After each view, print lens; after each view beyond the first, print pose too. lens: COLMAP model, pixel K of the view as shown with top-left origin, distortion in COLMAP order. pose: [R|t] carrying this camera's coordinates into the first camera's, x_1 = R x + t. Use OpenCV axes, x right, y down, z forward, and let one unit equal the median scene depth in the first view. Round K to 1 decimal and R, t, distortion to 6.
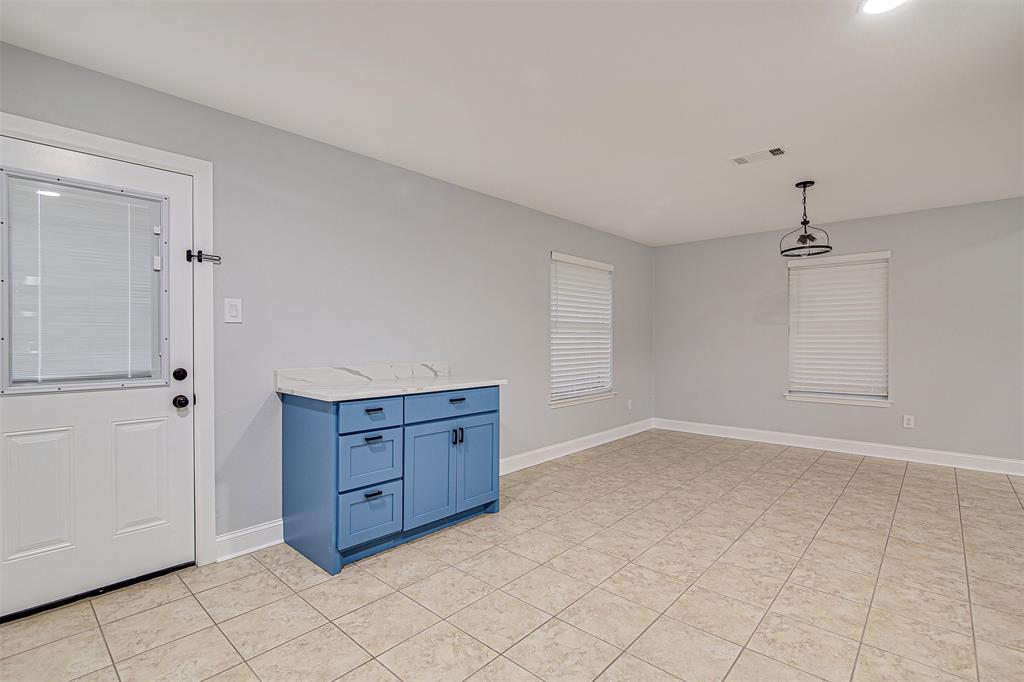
lens RADIAL K [[468.6, 0, 520.2], [0, 468.6, 340.7], [0, 0, 1]] dist [-0.001303, 0.000178]
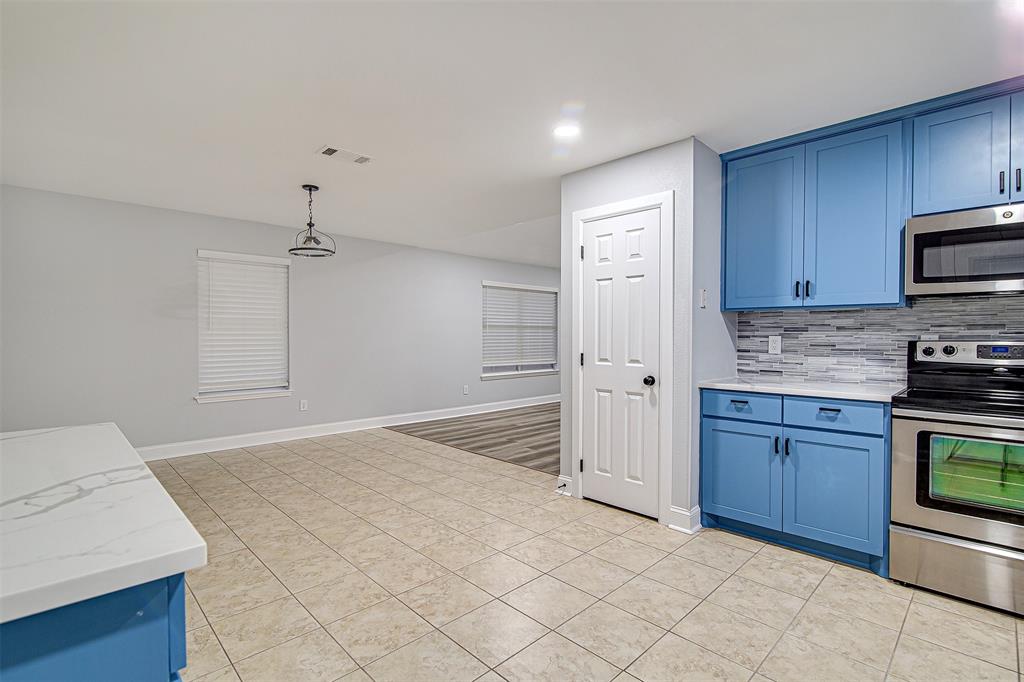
lens RADIAL K [[477.4, 0, 497.3], [0, 477.4, 338.5], [0, 0, 1]] dist [-0.003184, -0.000490]
pose [[0.092500, -0.004171, 0.995704, -0.412747], [0.000185, 0.999991, 0.004172, -0.003056], [-0.995713, -0.000201, 0.092500, 0.487350]]
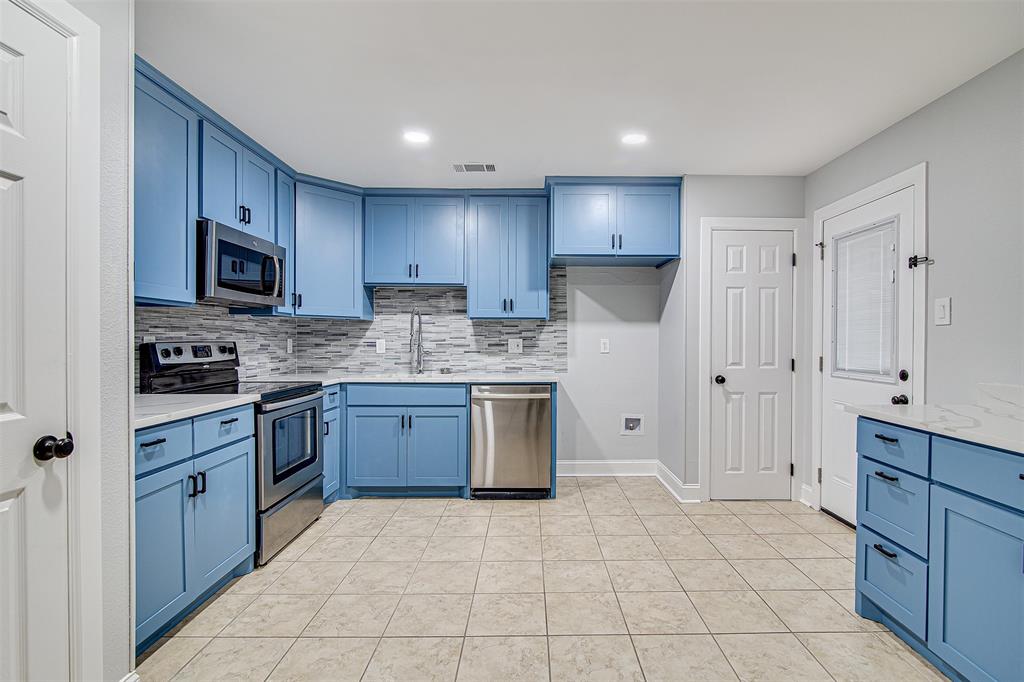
lens RADIAL K [[493.4, 0, 538.5], [0, 493.4, 344.7], [0, 0, 1]] dist [0.000877, 0.000179]
pose [[-0.730242, 0.005094, -0.683170, 0.415043], [-0.006128, 0.999883, 0.014006, -0.006266], [0.683161, 0.014414, -0.730125, 0.786051]]
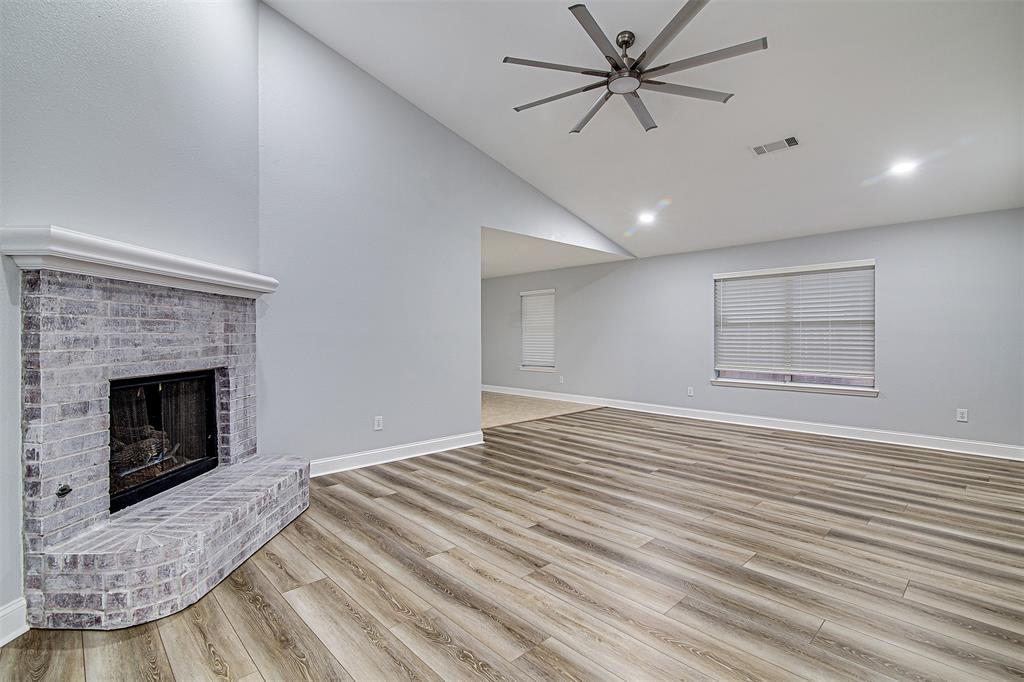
lens RADIAL K [[477.4, 0, 497.3], [0, 477.4, 338.5], [0, 0, 1]] dist [-0.003184, -0.000490]
pose [[0.996549, 0.002794, -0.082963, 0.902275], [-0.002516, 0.999991, 0.003458, 0.000976], [0.082972, -0.003237, 0.996547, -1.123456]]
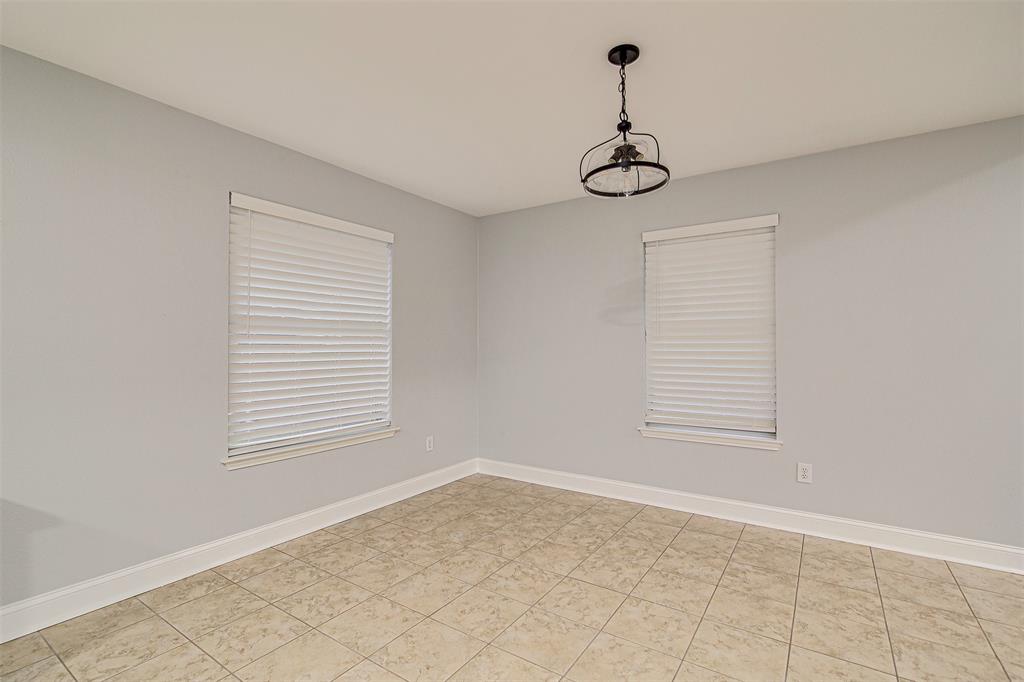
lens RADIAL K [[470.4, 0, 512.0], [0, 470.4, 341.0], [0, 0, 1]] dist [-0.006413, 0.000371]
pose [[0.990507, 0.002891, 0.137435, 0.408300], [-0.000840, 0.999887, -0.014980, -0.002640], [-0.137463, 0.014722, 0.990397, 0.494398]]
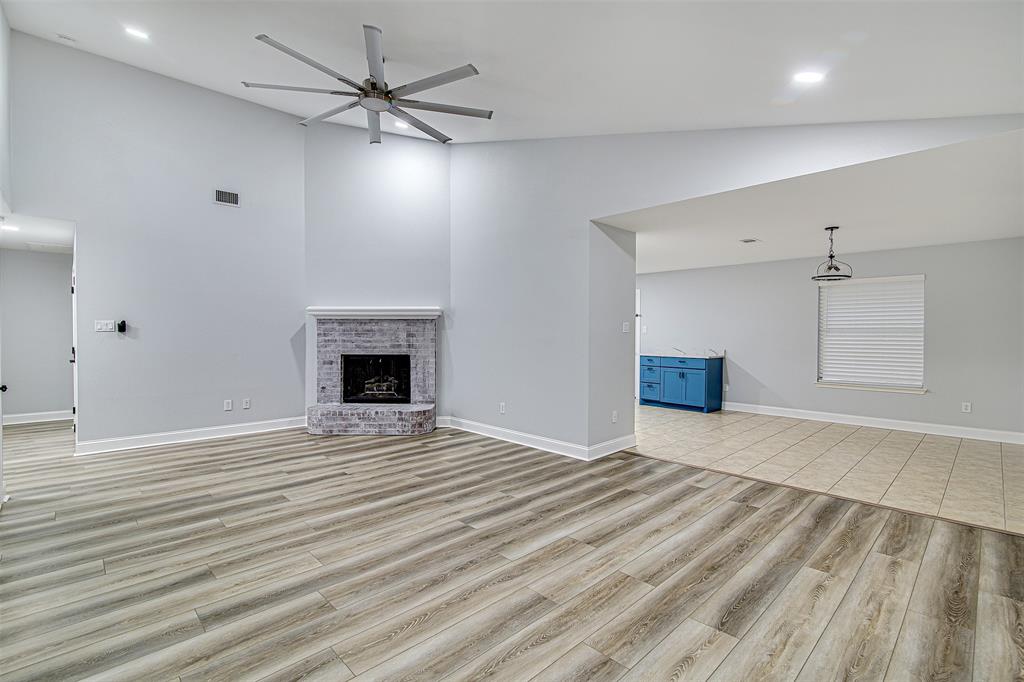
lens RADIAL K [[470.4, 0, 512.0], [0, 470.4, 341.0], [0, 0, 1]] dist [-0.006413, 0.000371]
pose [[-0.072262, 0.019902, -0.997187, 2.015869], [-0.006878, 0.999767, 0.020452, -0.030289], [0.997362, 0.008337, -0.072108, 0.176945]]
